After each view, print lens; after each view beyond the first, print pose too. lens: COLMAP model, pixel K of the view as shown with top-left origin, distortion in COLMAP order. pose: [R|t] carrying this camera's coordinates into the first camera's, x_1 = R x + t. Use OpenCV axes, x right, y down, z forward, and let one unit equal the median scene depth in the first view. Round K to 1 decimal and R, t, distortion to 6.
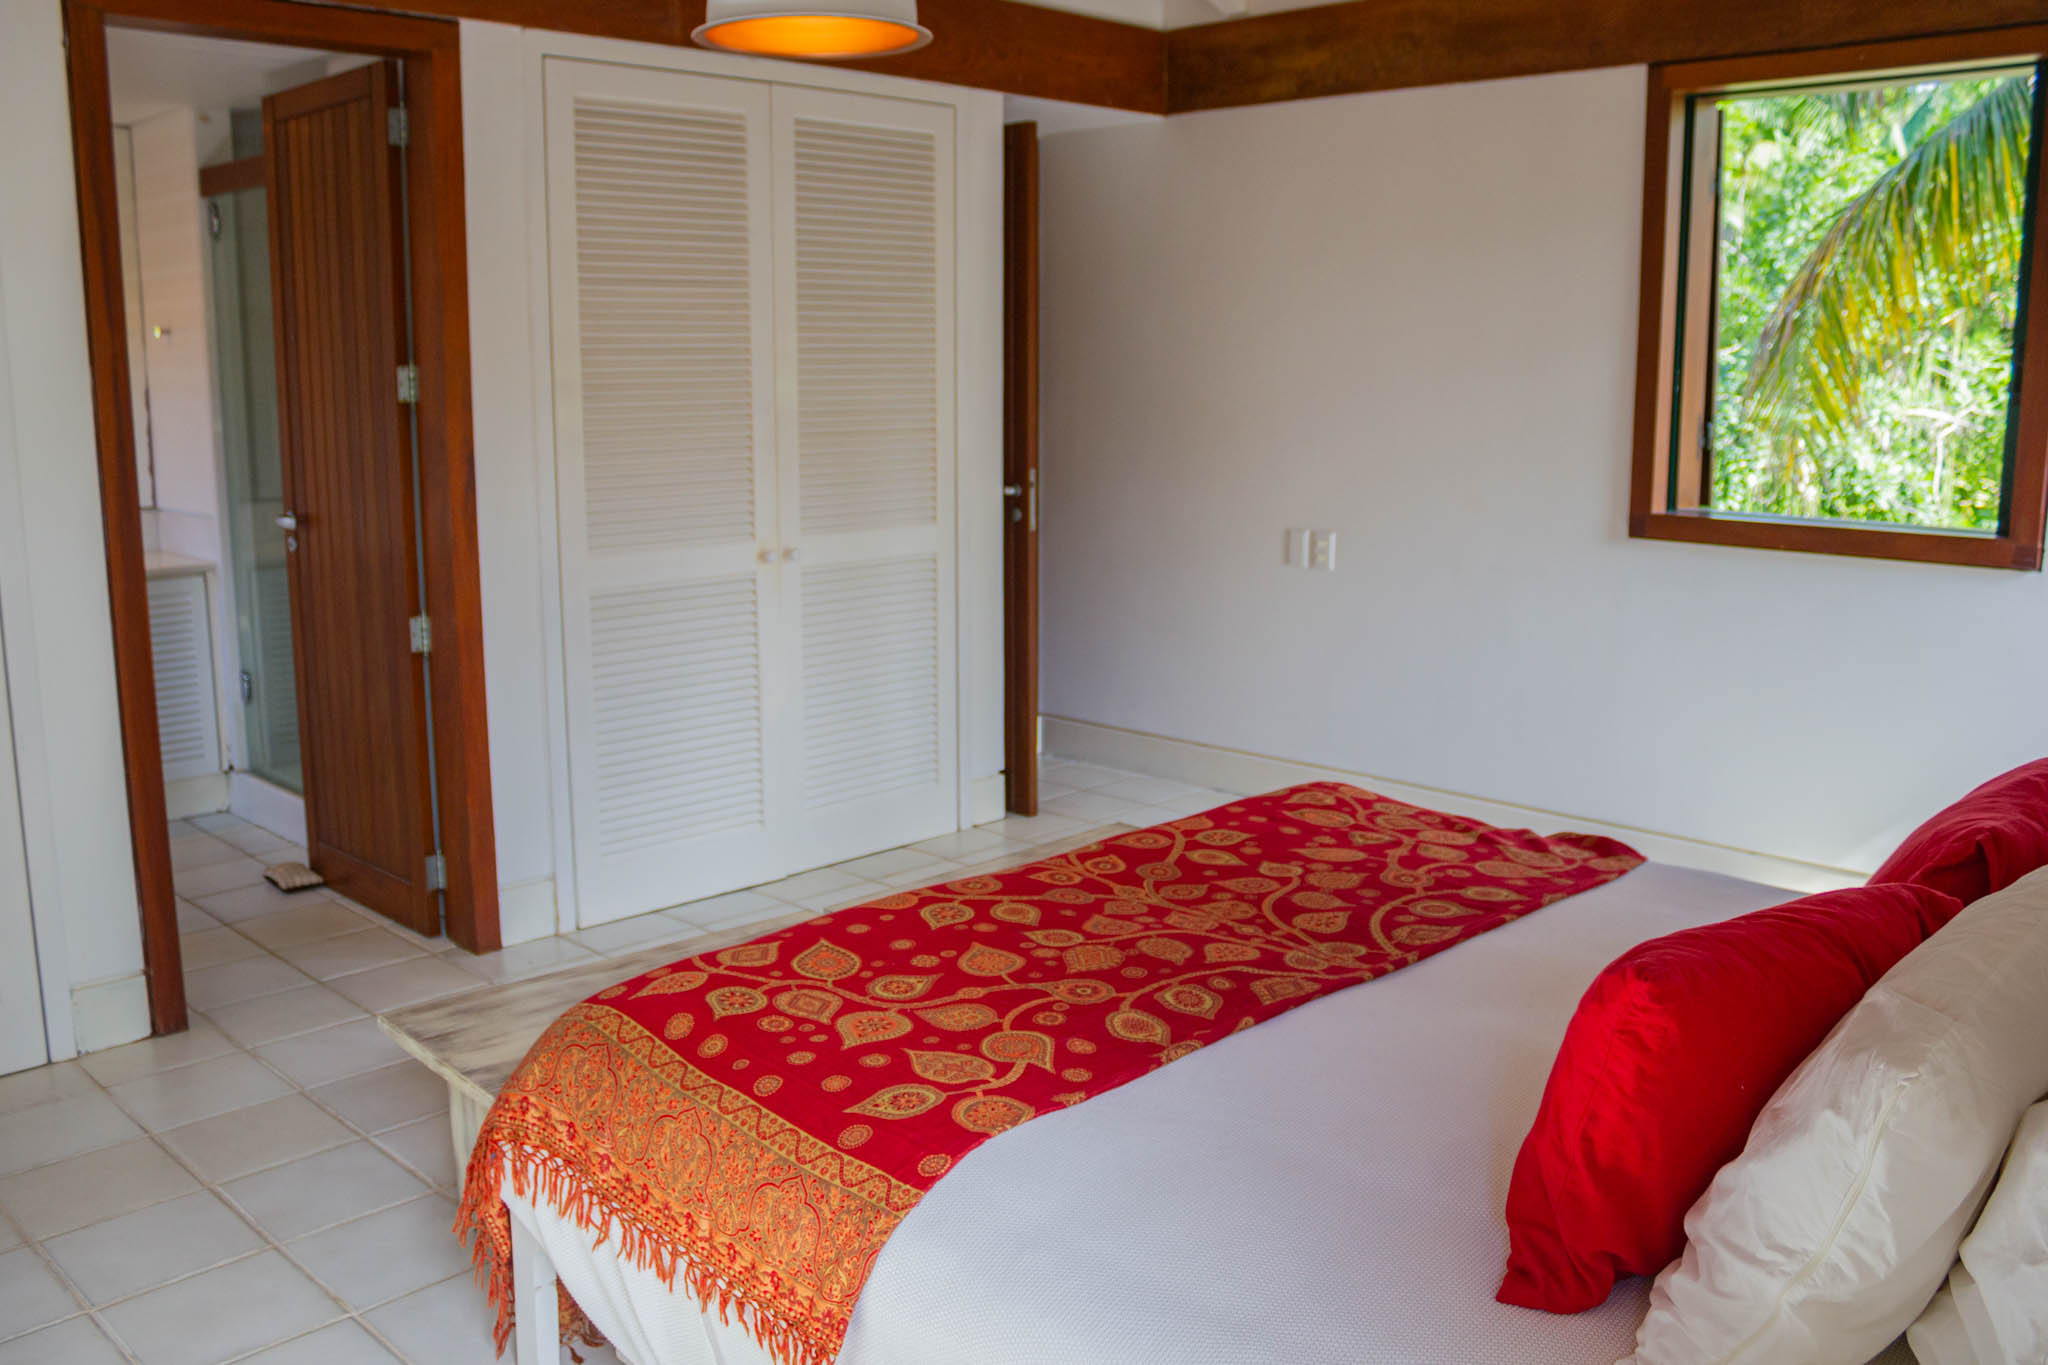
lens RADIAL K [[1720.6, 0, 1024.0], [0, 1720.6, 682.5], [0, 0, 1]] dist [-0.177130, 0.157113]
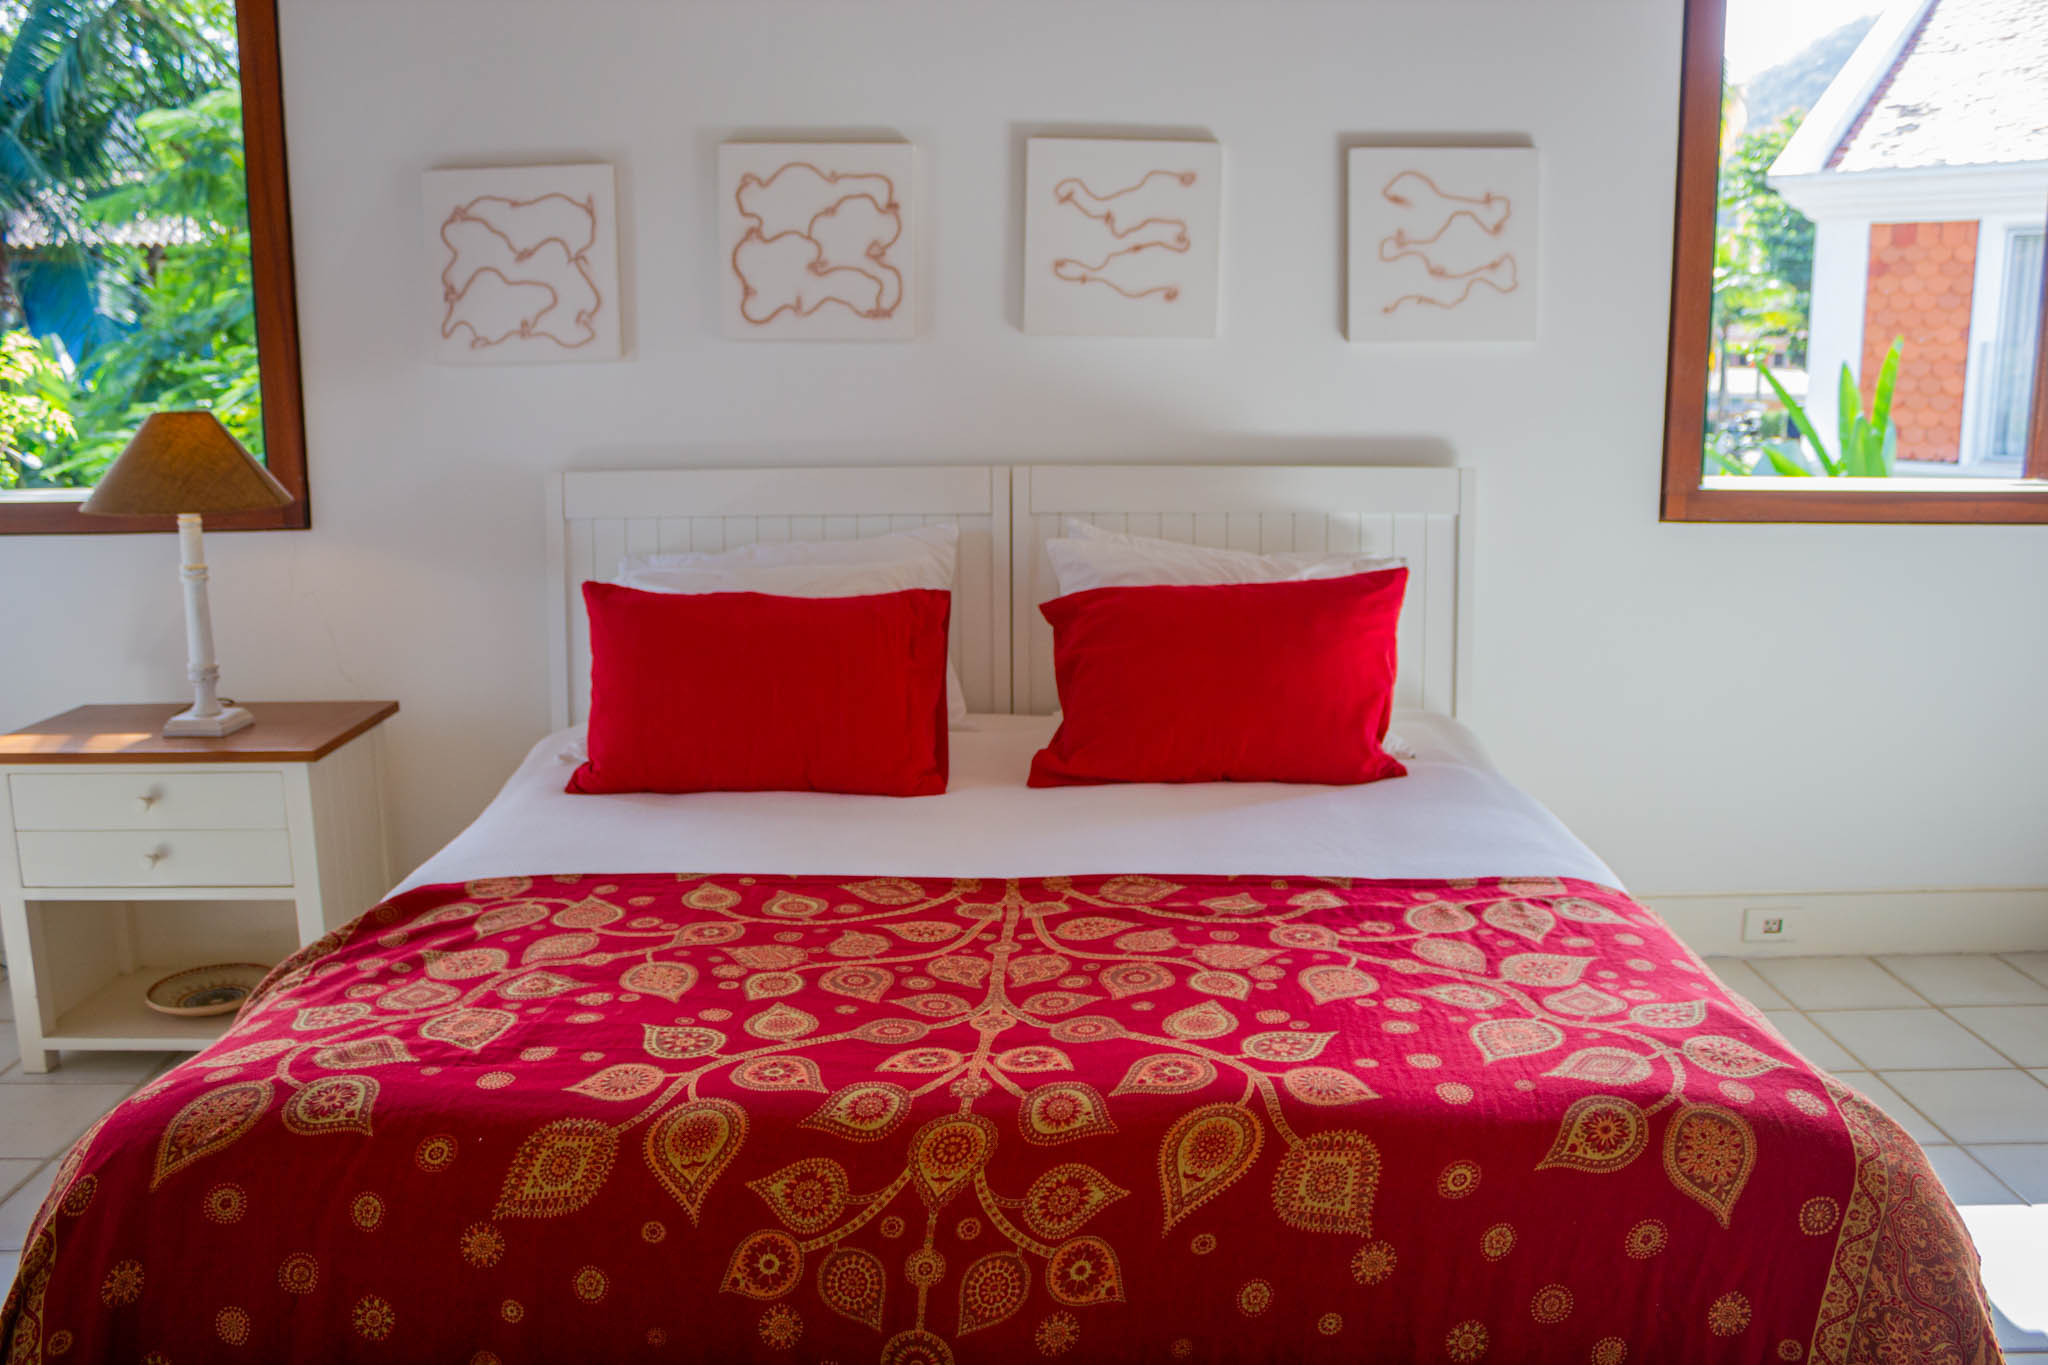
lens RADIAL K [[1720.6, 0, 1024.0], [0, 1720.6, 682.5], [0, 0, 1]] dist [-0.177130, 0.157113]
pose [[-0.715209, -0.127715, 0.687142, -0.418680], [0.134669, 0.939556, 0.314799, -0.229198], [-0.685813, 0.317684, -0.654780, 1.468649]]
